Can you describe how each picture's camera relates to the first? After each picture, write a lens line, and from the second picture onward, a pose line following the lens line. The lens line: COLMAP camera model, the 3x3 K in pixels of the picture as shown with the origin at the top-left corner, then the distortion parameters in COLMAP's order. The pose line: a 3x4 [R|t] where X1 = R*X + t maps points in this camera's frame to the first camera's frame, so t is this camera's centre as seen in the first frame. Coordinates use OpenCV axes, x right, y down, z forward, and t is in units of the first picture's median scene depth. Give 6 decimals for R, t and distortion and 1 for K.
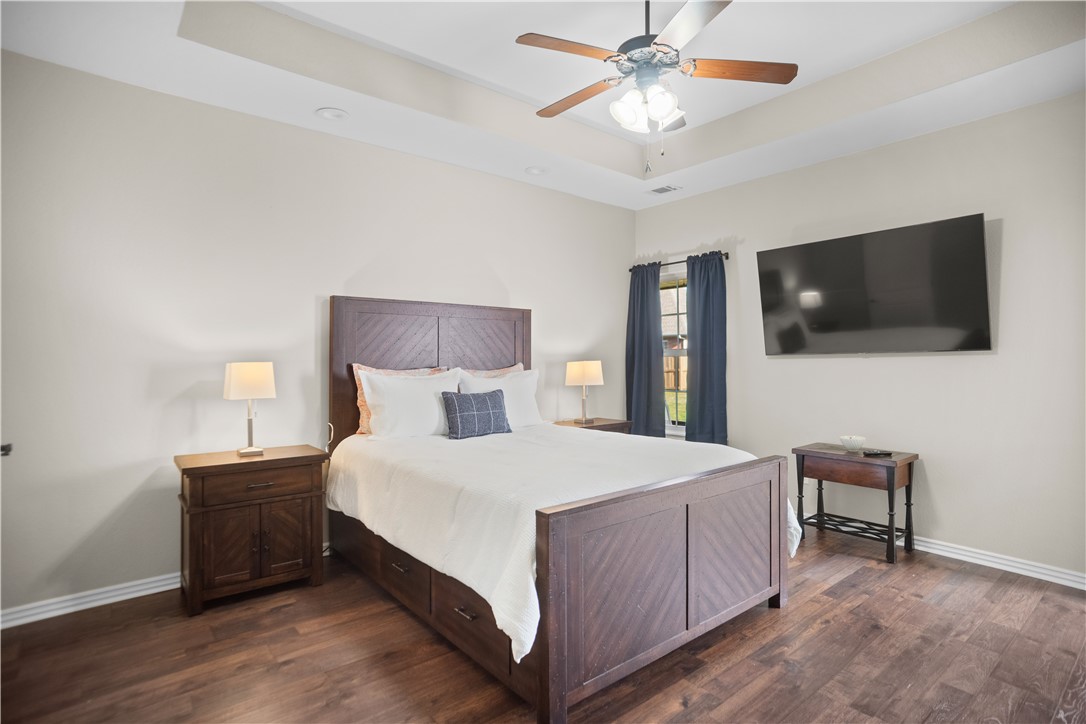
lens RADIAL K [[554.0, 0, 544.8], [0, 554.0, 355.1], [0, 0, 1]] dist [-0.073660, 0.055236]
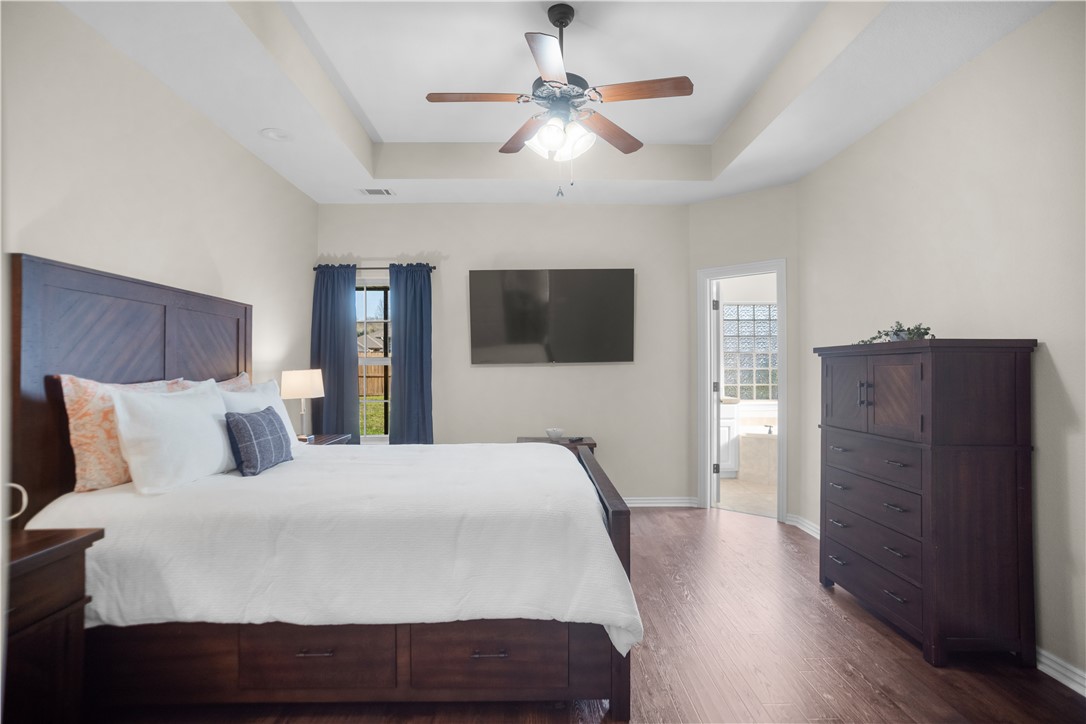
lens RADIAL K [[556.4, 0, 542.0], [0, 556.4, 369.9], [0, 0, 1]] dist [-0.068872, 0.052859]
pose [[0.616631, -0.002936, 0.787247, -0.394515], [-0.004279, 0.999966, 0.007081, 0.003334], [-0.787241, -0.007735, 0.616597, 0.192439]]
